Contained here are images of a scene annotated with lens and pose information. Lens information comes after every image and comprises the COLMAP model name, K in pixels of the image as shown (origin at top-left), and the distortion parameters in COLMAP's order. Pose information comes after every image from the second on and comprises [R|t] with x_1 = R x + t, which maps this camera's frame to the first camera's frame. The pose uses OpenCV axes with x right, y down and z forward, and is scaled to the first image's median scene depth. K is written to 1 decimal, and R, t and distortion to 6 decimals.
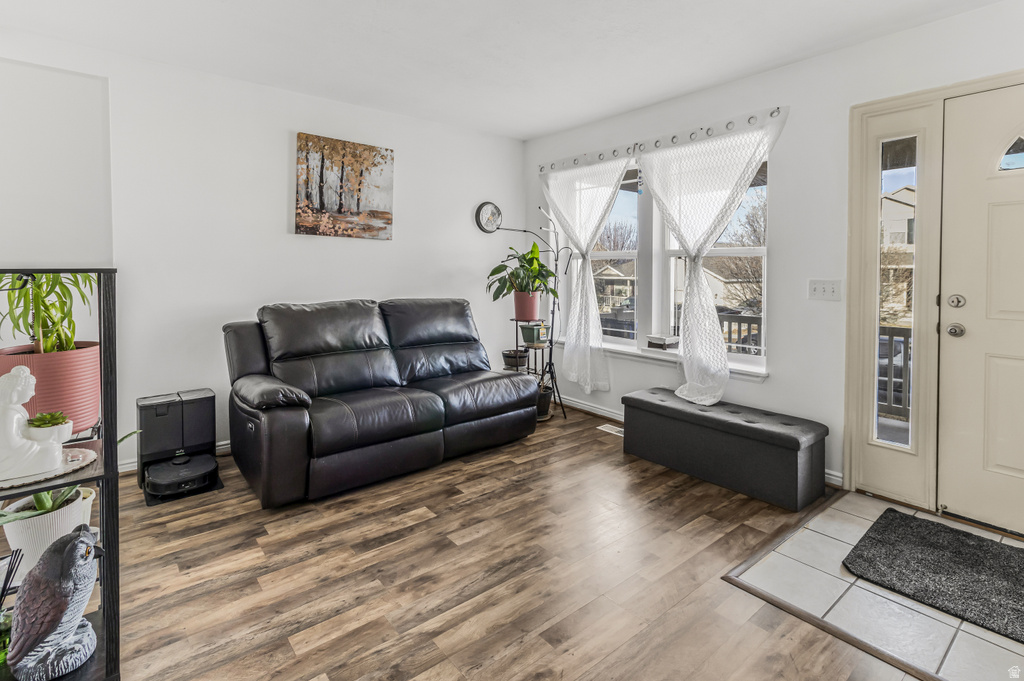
lens RADIAL K [[490.2, 0, 512.0], [0, 490.2, 340.5], [0, 0, 1]] dist [0.001530, 0.000256]
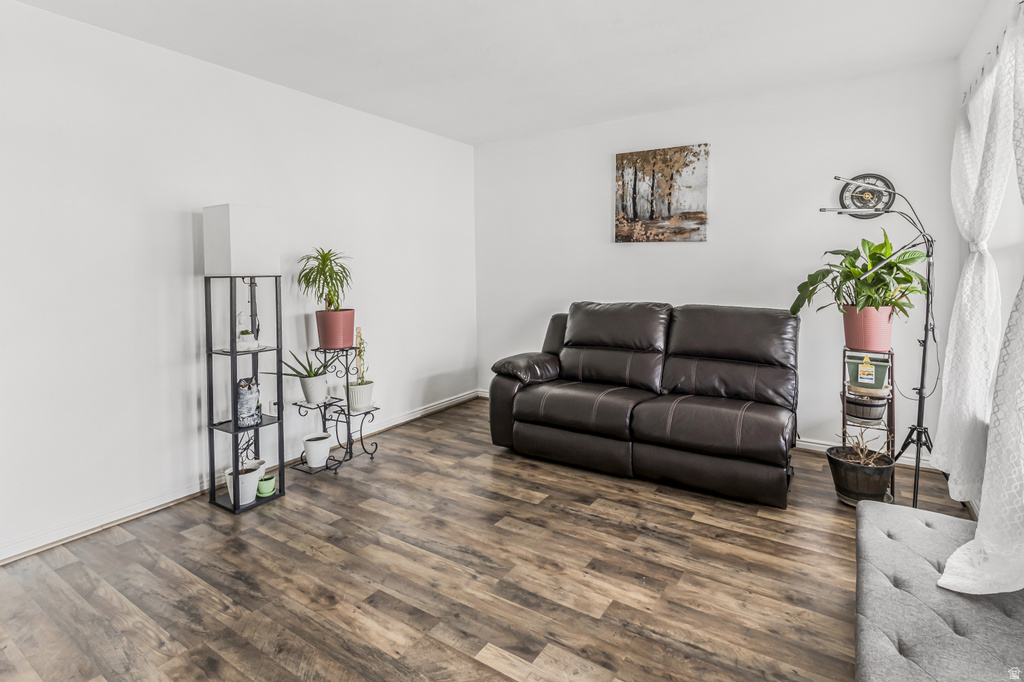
lens RADIAL K [[464.6, 0, 512.0], [0, 464.6, 341.0], [0, 0, 1]] dist [-0.002770, 0.000118]
pose [[0.338044, 0.134487, -0.931472, 0.527075], [-0.128308, 0.987082, 0.095952, -0.061873], [0.932343, 0.087079, 0.350933, 0.406880]]
